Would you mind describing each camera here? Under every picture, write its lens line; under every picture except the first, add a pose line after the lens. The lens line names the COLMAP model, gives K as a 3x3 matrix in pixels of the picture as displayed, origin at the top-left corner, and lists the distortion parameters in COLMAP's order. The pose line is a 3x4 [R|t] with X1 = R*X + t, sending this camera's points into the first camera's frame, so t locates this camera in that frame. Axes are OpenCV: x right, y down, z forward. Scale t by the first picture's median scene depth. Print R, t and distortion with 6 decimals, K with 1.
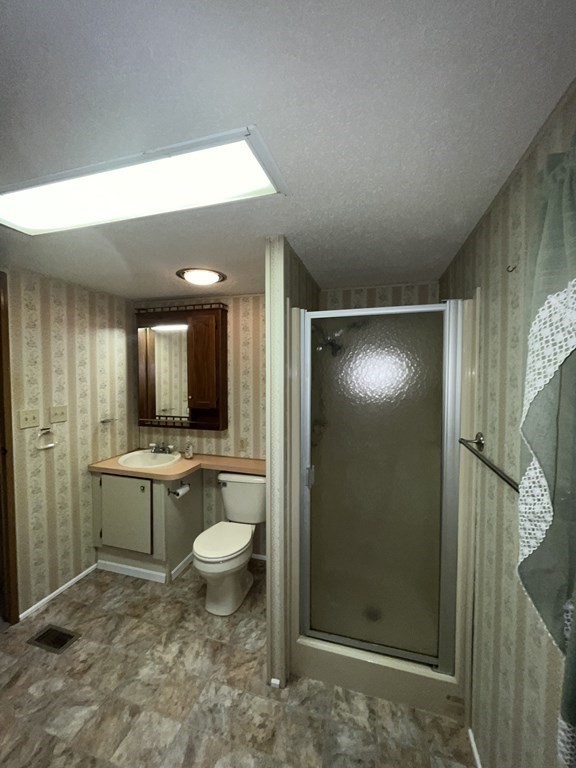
lens RADIAL K [[309.6, 0, 288.0], [0, 309.6, 382.3], [0, 0, 1]] dist [-0.000666, 0.000442]
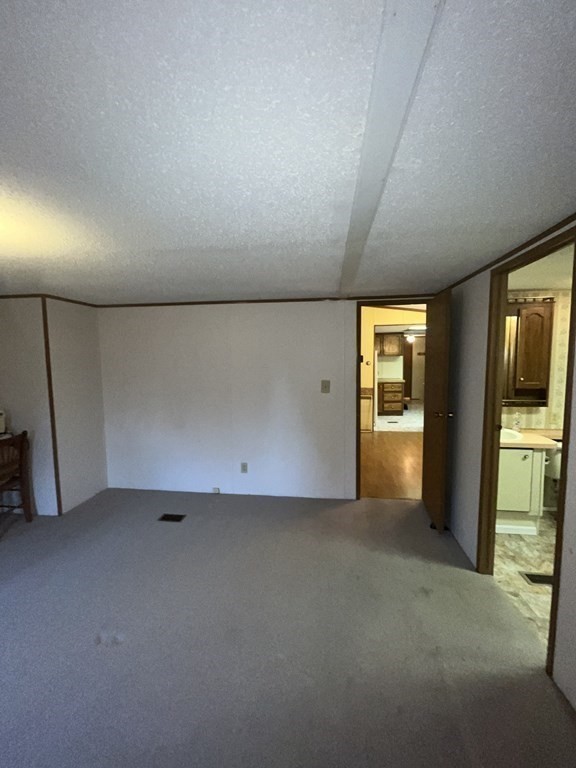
lens RADIAL K [[309.6, 0, 288.0], [0, 309.6, 382.3], [0, 0, 1]] dist [-0.000666, 0.000442]
pose [[0.987381, -0.025504, 0.156293, -1.930088], [0.017681, 0.998530, 0.051242, -0.020949], [-0.157370, -0.047832, 0.986381, 0.000624]]
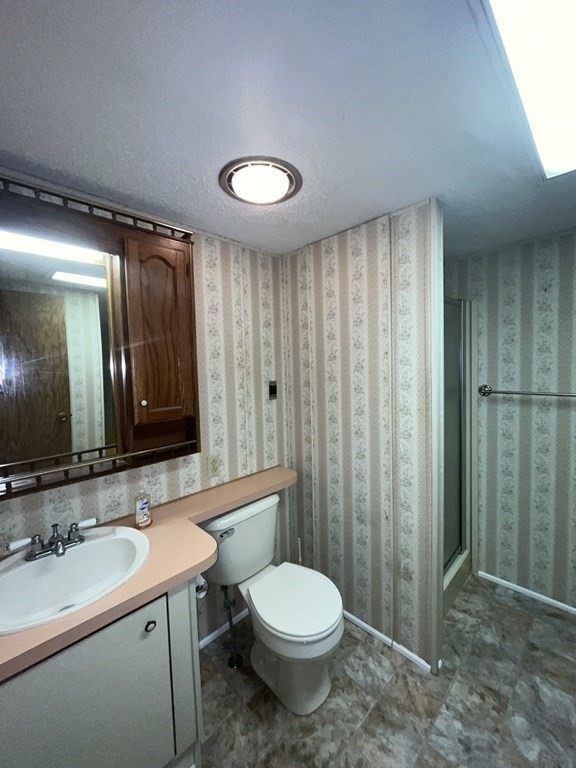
lens RADIAL K [[309.6, 0, 288.0], [0, 309.6, 382.3], [0, 0, 1]] dist [-0.000666, 0.000442]
pose [[0.473041, -0.061287, 0.878906, -0.917163], [0.054480, 0.997703, 0.040249, 0.010790], [-0.879354, 0.028843, 0.475293, 0.796175]]
